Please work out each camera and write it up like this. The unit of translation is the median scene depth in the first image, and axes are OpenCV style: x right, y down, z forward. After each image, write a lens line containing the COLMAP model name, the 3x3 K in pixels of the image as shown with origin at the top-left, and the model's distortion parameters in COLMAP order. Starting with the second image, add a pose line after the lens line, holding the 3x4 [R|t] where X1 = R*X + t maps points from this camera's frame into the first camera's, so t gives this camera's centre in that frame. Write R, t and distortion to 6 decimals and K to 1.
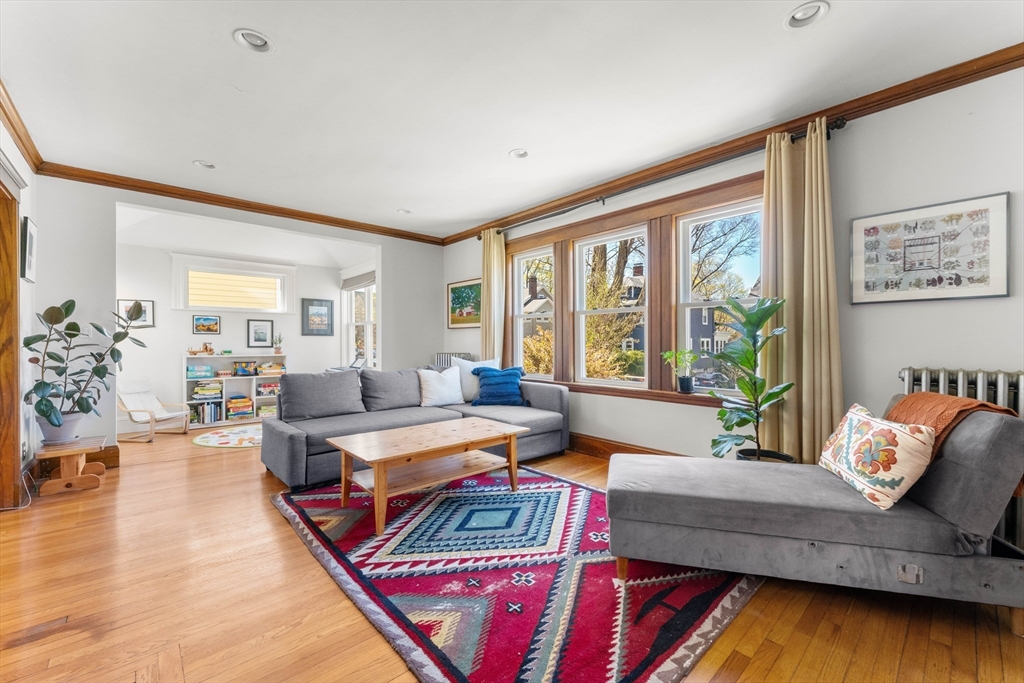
lens RADIAL K [[416.0, 0, 513.3], [0, 416.0, 342.4], [0, 0, 1]] dist [-0.003749, -0.000120]
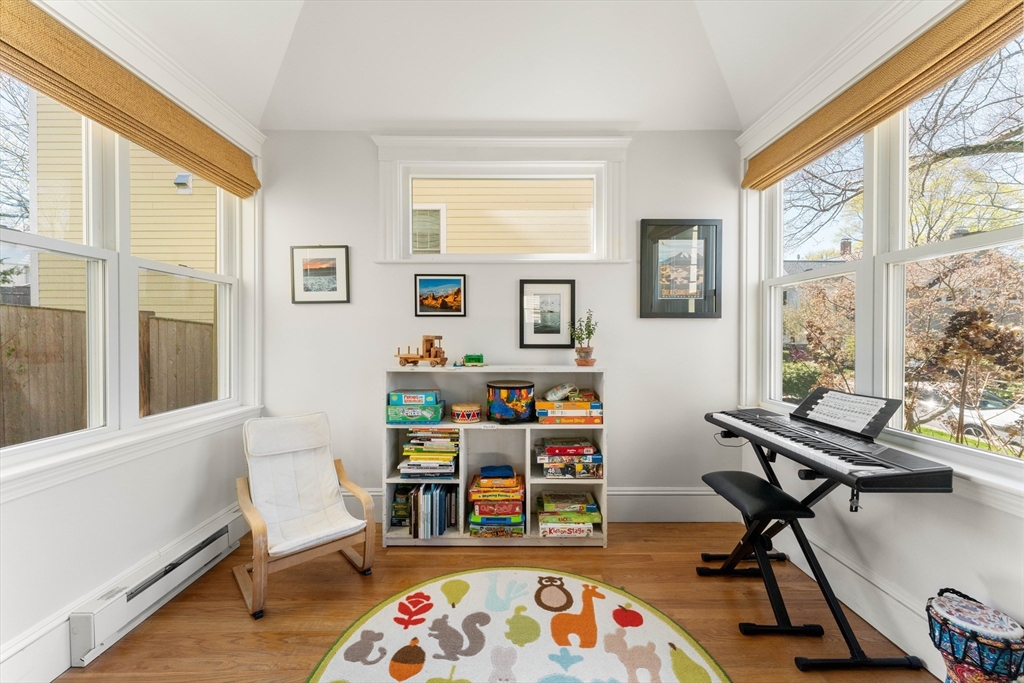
lens RADIAL K [[410.1, 0, 507.8], [0, 410.1, 338.8], [0, 0, 1]] dist [-0.000095, -0.000196]
pose [[0.737849, 0.005276, -0.674945, -0.821231], [0.001027, 0.999960, 0.008939, -0.000943], [0.674965, -0.007289, 0.737814, 1.521738]]
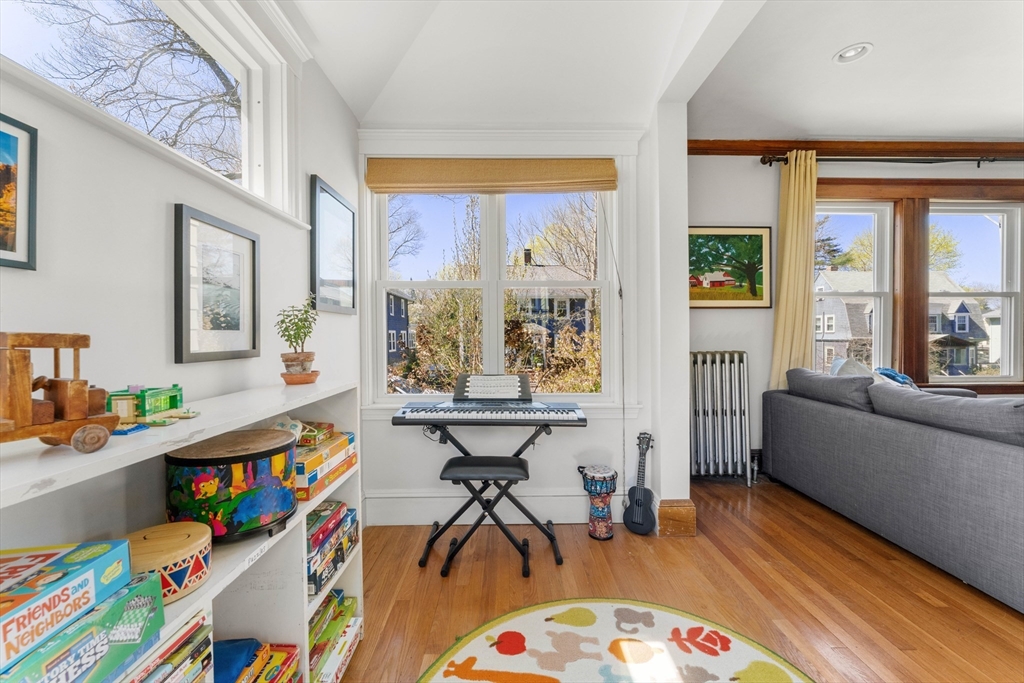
lens RADIAL K [[412.9, 0, 510.8], [0, 412.9, 335.7], [0, 0, 1]] dist [-0.008216, -0.000393]
pose [[0.663437, -0.004559, 0.748218, -1.503156], [0.003697, 0.999989, 0.002815, 0.001849], [-0.748223, 0.000898, 0.663447, 1.716607]]
